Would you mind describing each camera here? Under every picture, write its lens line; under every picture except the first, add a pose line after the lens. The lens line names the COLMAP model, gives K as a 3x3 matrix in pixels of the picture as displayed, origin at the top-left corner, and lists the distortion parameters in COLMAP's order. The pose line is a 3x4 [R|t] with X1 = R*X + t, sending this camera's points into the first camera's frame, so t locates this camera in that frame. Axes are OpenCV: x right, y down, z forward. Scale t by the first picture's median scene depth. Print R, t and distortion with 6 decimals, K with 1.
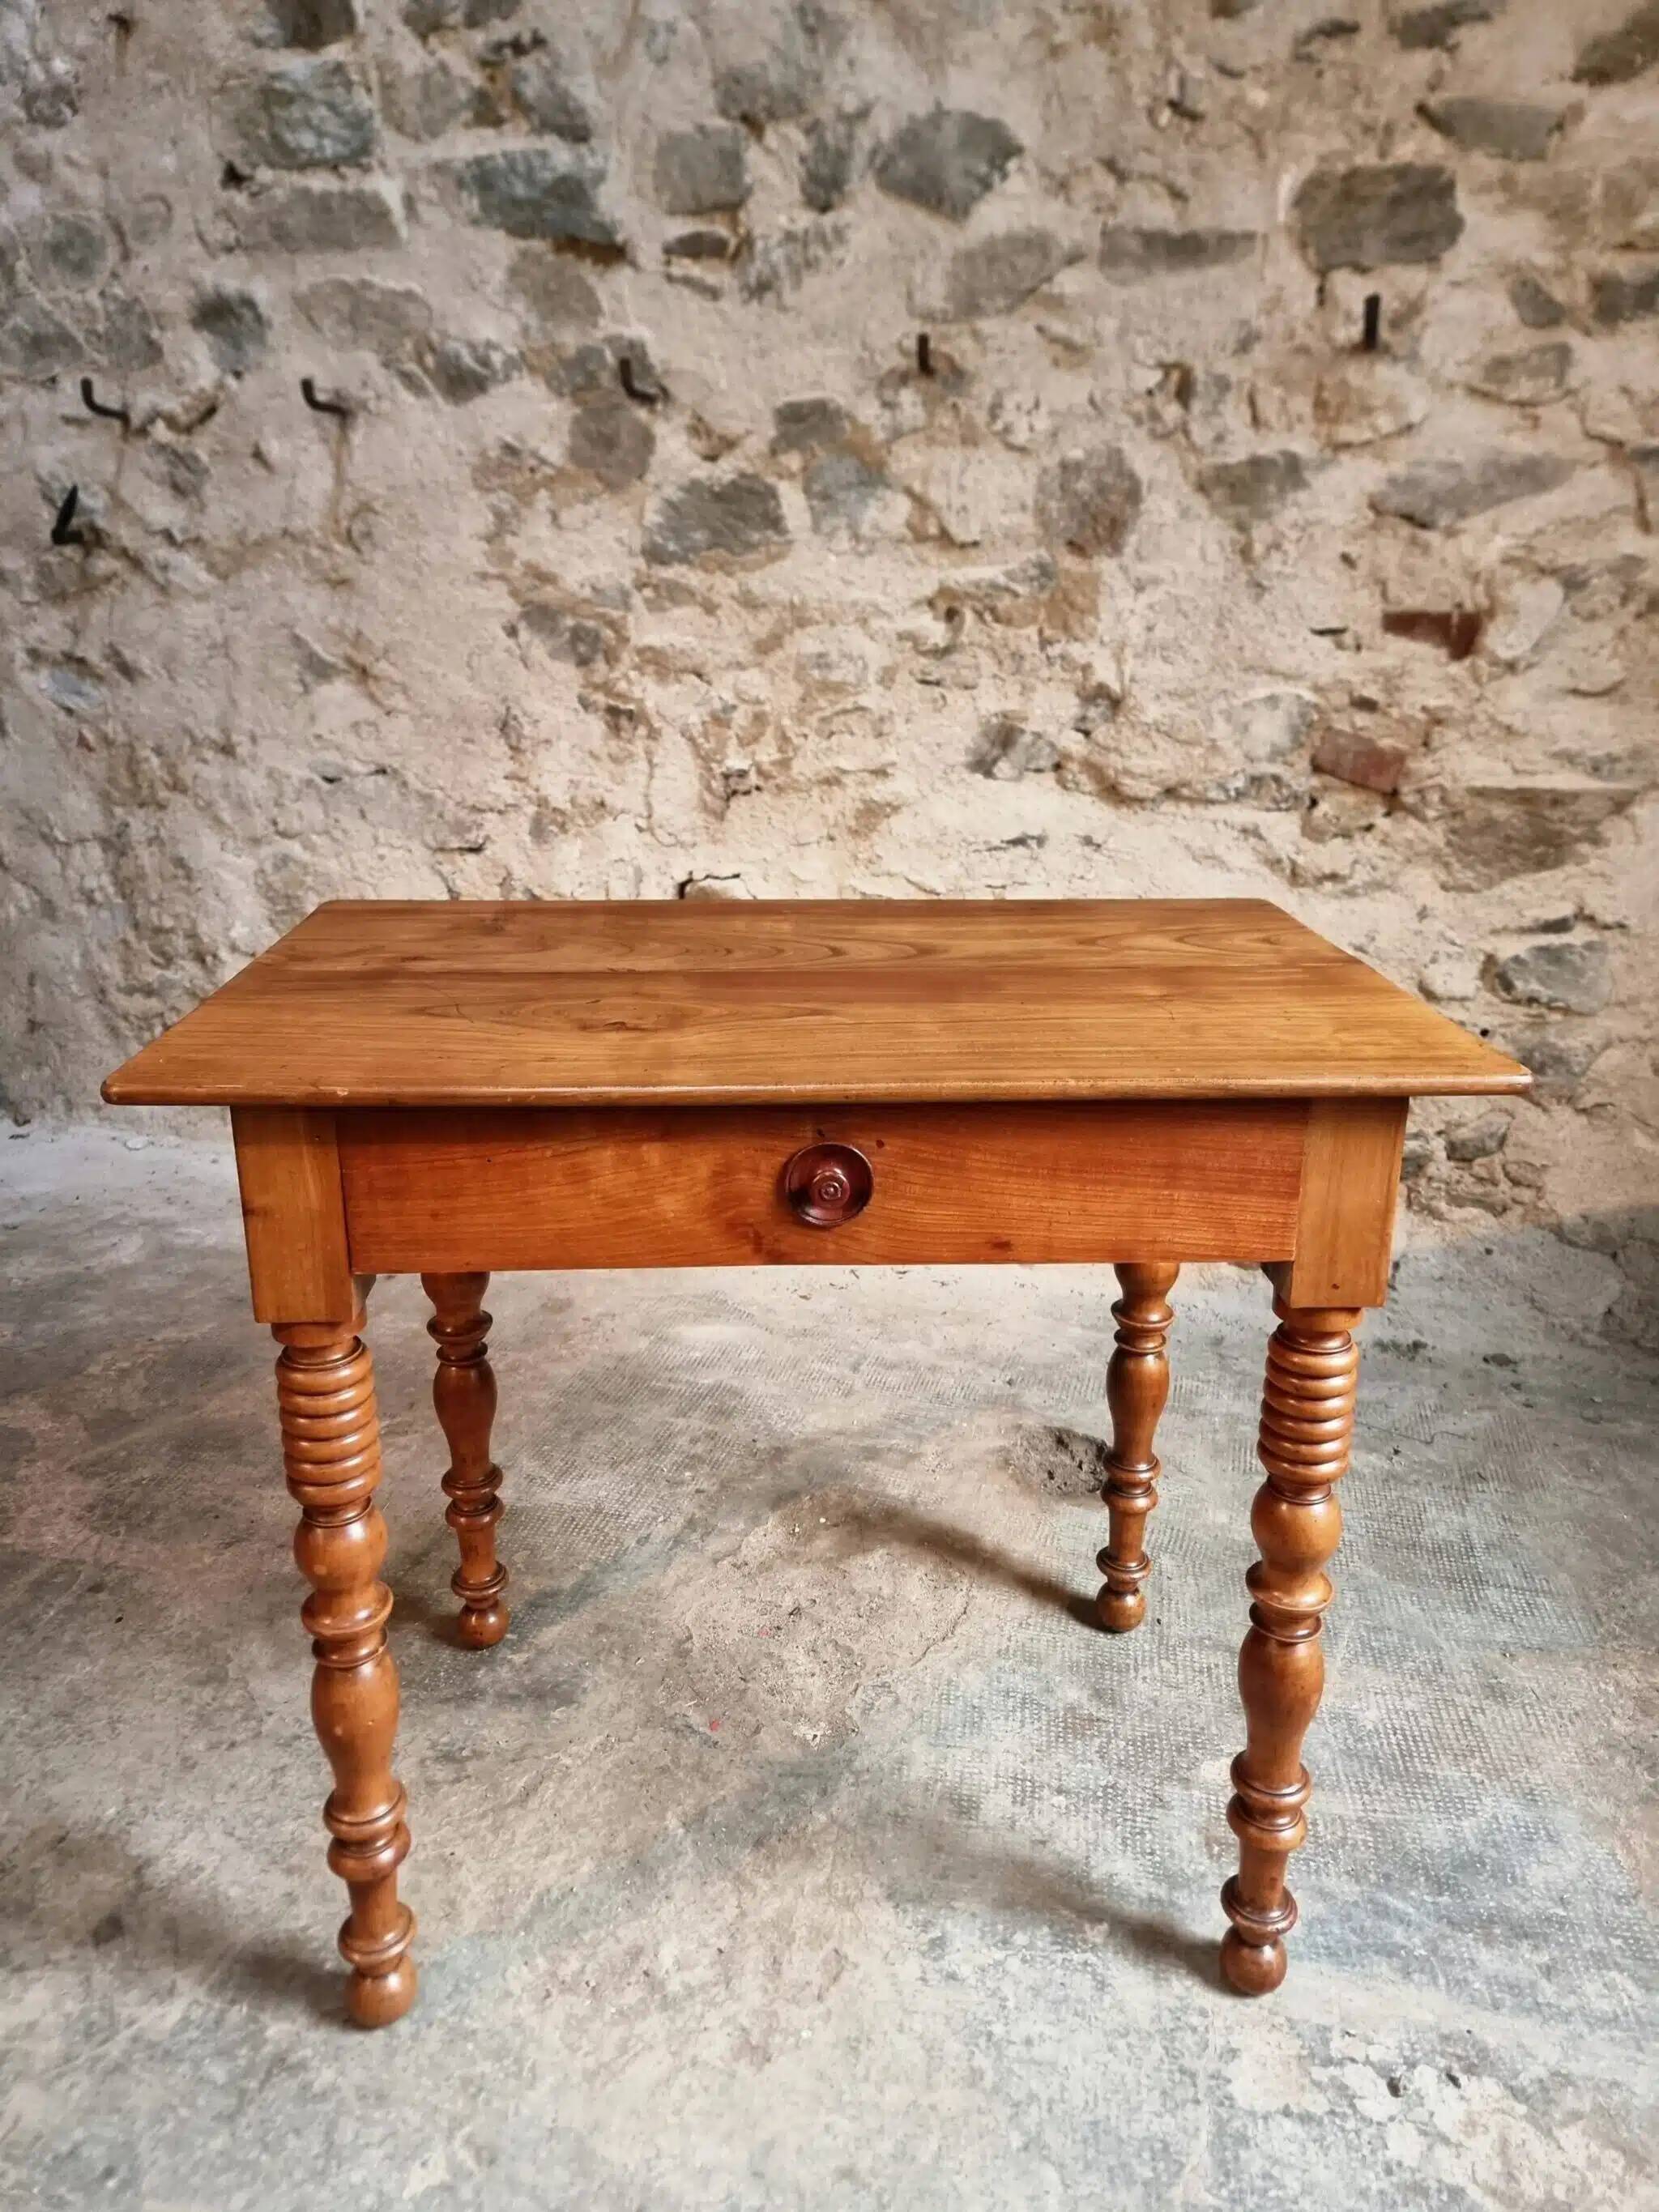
lens RADIAL K [[1559.8, 0, 819.7], [0, 1559.8, 1096.5], [0, 0, 1]] dist [0.068918, -0.066766]
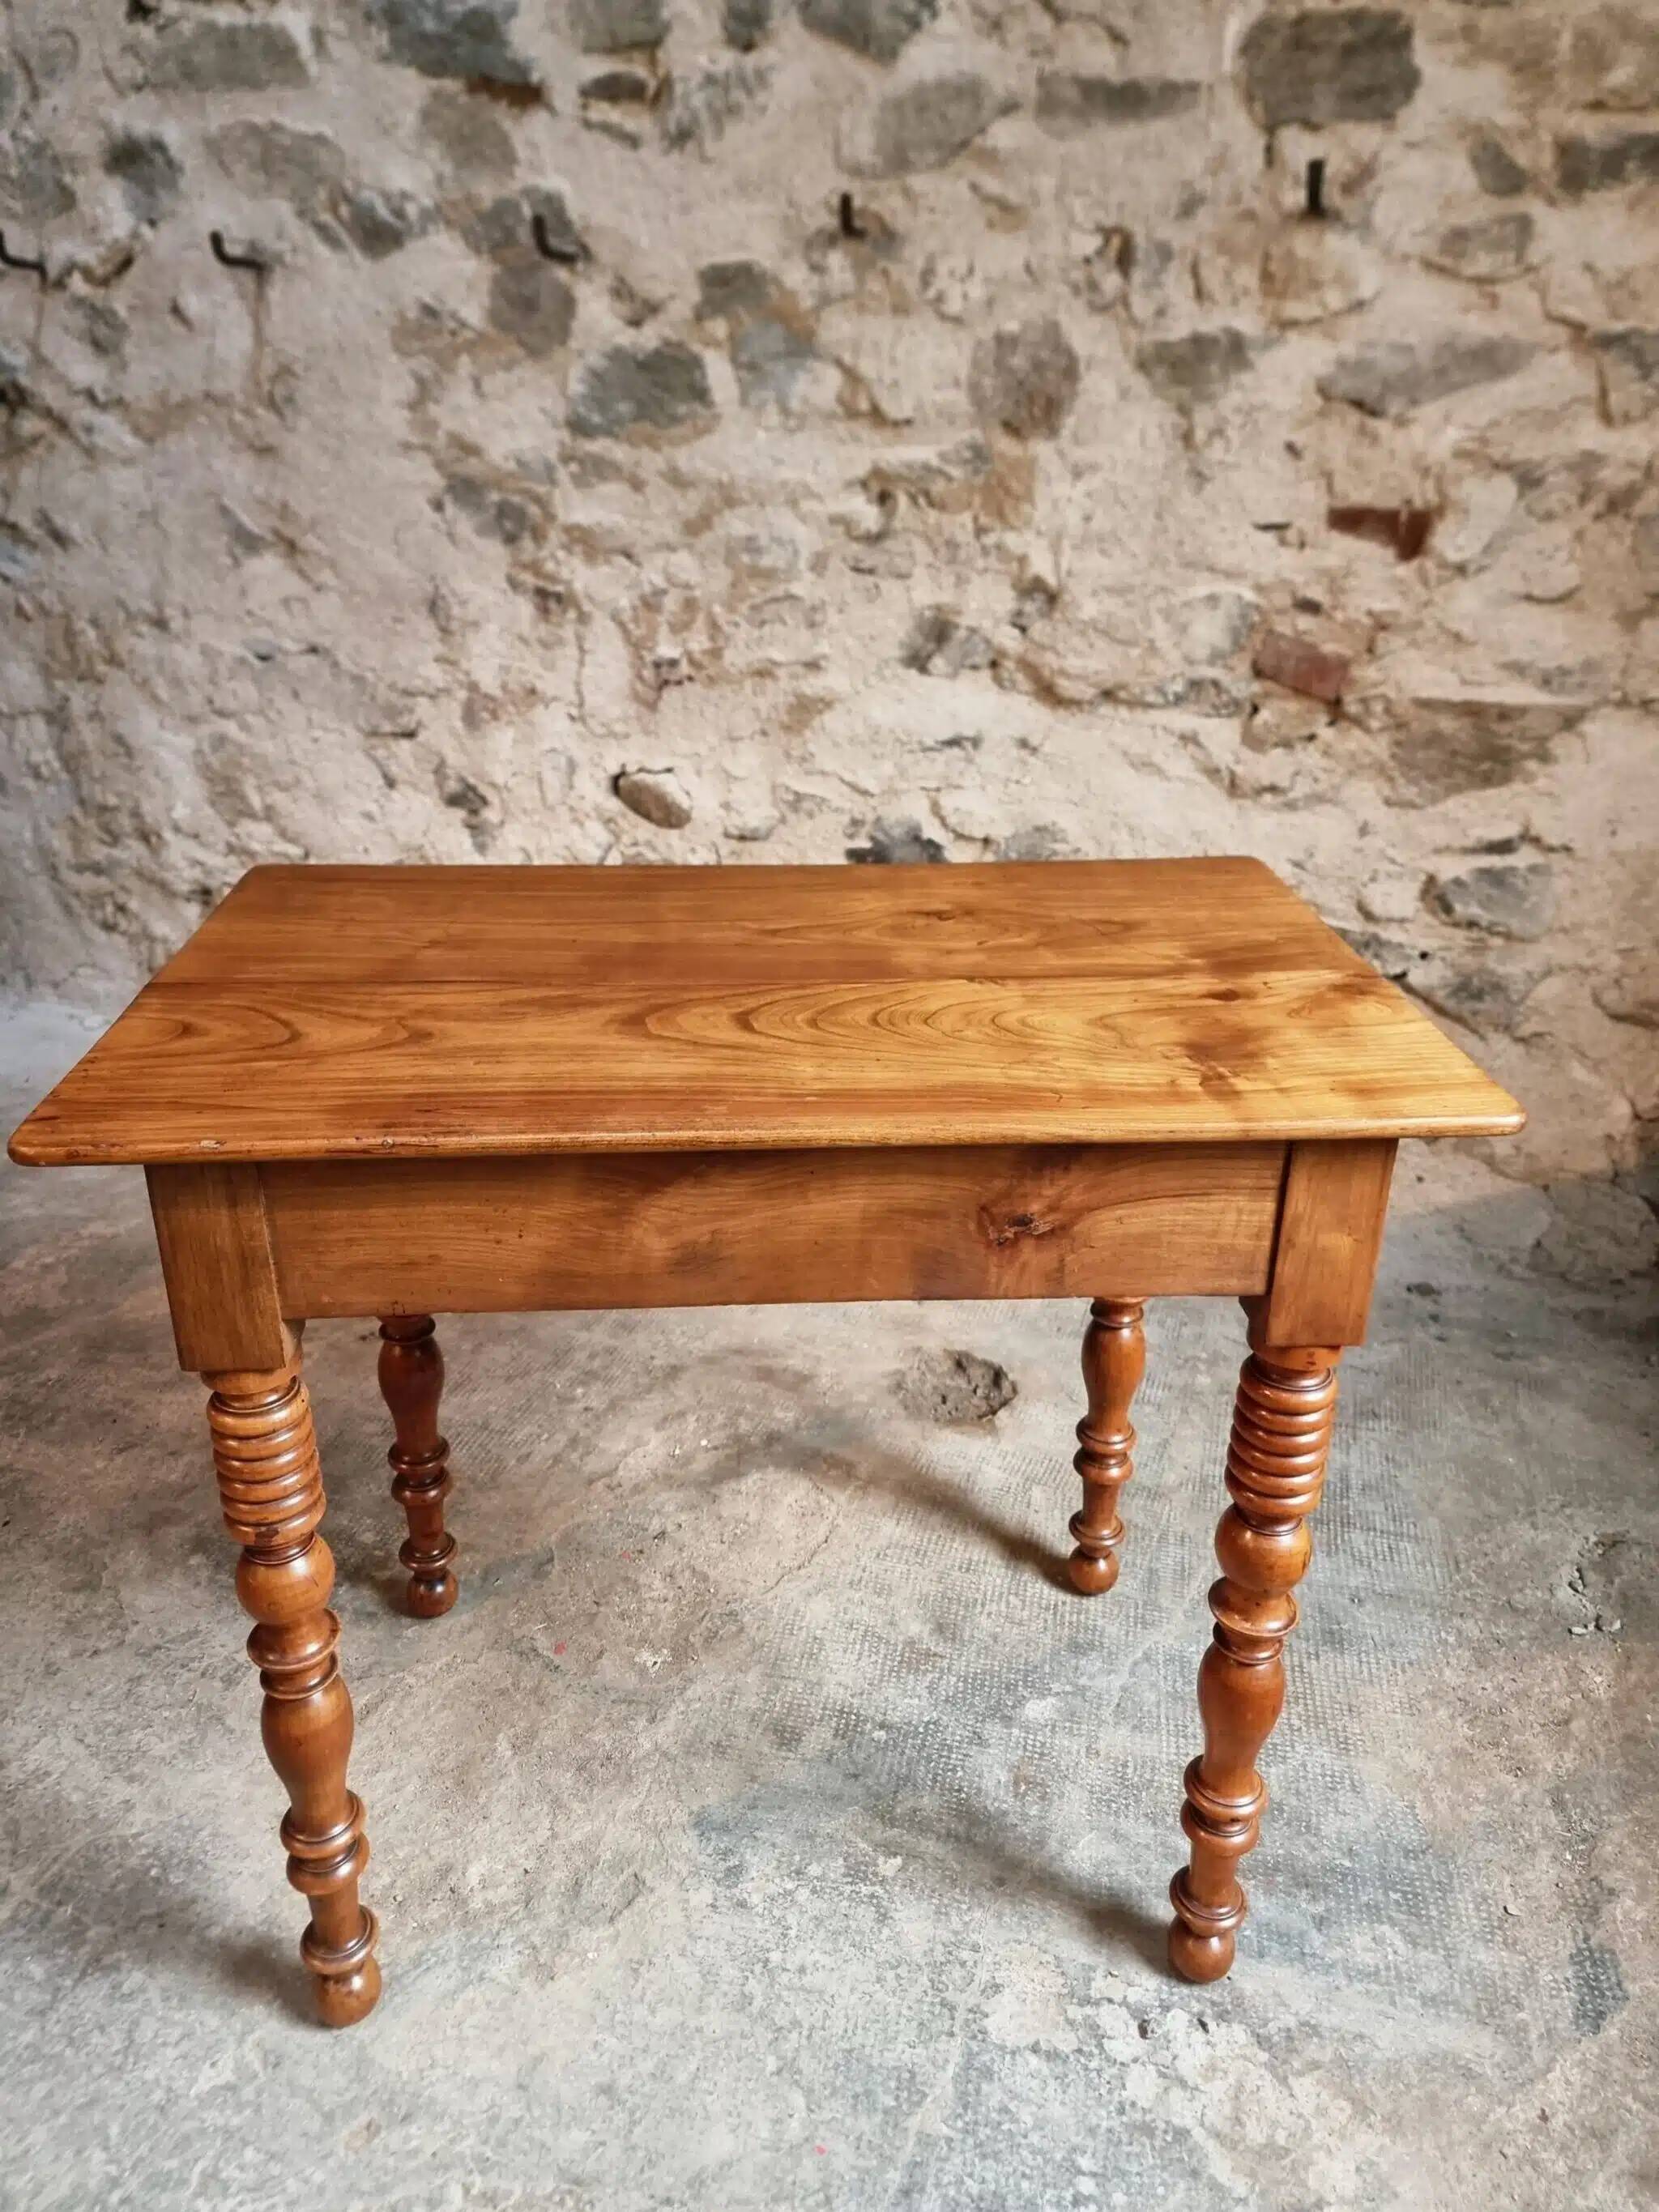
lens RADIAL K [[1608.6, 0, 821.1], [0, 1608.6, 1100.1], [0, 0, 1]] dist [0.057357, -0.055676]
pose [[0.998957, 0.020907, -0.040587, 0.098007], [-0.016723, 0.994765, 0.100806, -0.046836], [0.042482, -0.100023, 0.994078, -0.005983]]
